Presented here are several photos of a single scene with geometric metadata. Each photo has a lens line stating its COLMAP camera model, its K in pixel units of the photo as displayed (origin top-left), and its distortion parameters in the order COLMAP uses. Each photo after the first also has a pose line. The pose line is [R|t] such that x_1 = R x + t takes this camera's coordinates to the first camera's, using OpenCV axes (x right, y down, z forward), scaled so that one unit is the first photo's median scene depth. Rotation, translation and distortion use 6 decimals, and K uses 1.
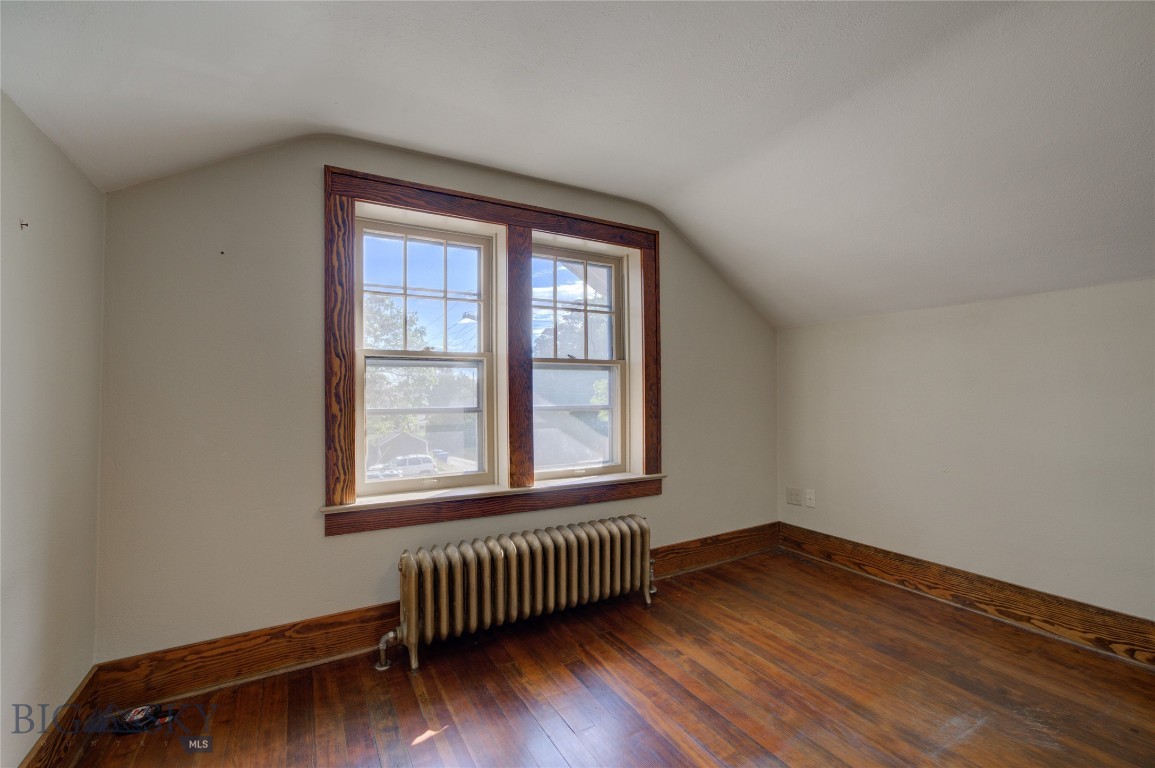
lens RADIAL K [[503.1, 0, 577.5], [0, 503.1, 384.0], [0, 0, 1]] dist [-0.039637, 0.000044]
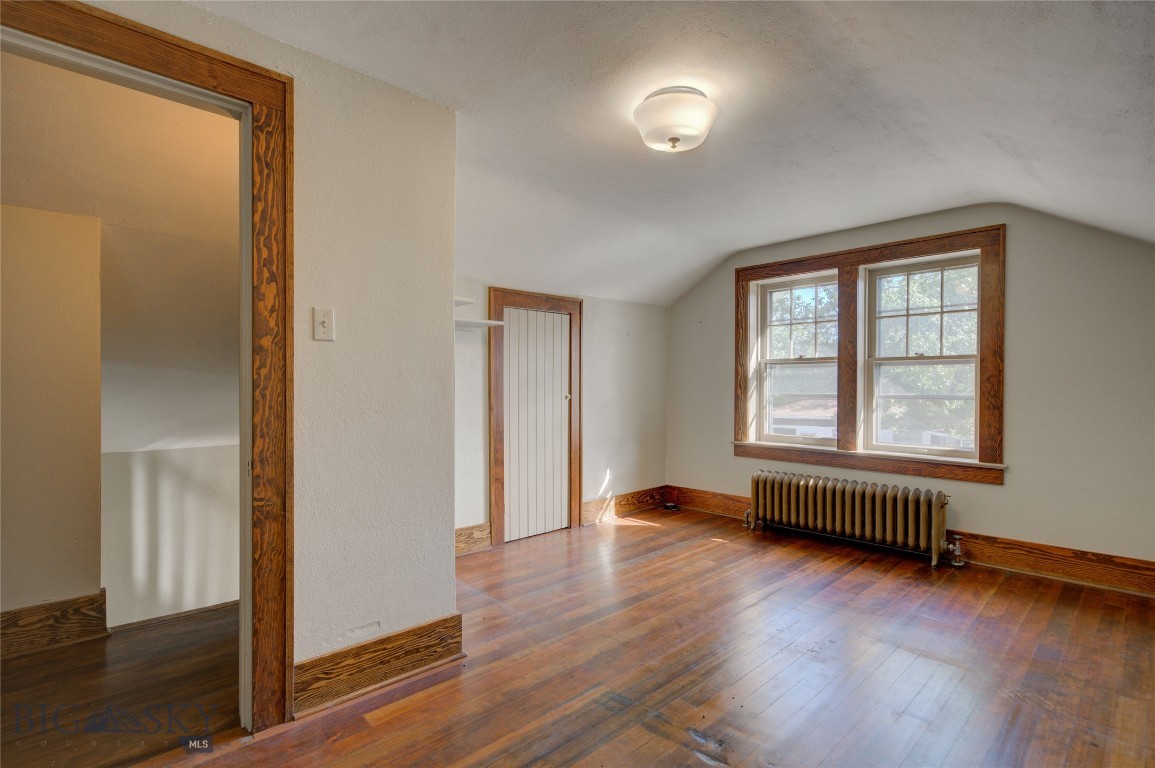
lens RADIAL K [[563.8, 0, 577.5], [0, 563.8, 384.0], [0, 0, 1]] dist [-0.000518, 0.000093]
pose [[0.230863, -0.007749, -0.972955, 1.303173], [0.000610, 0.999969, -0.007819, 0.029831], [0.972986, 0.001212, 0.230861, -0.113298]]
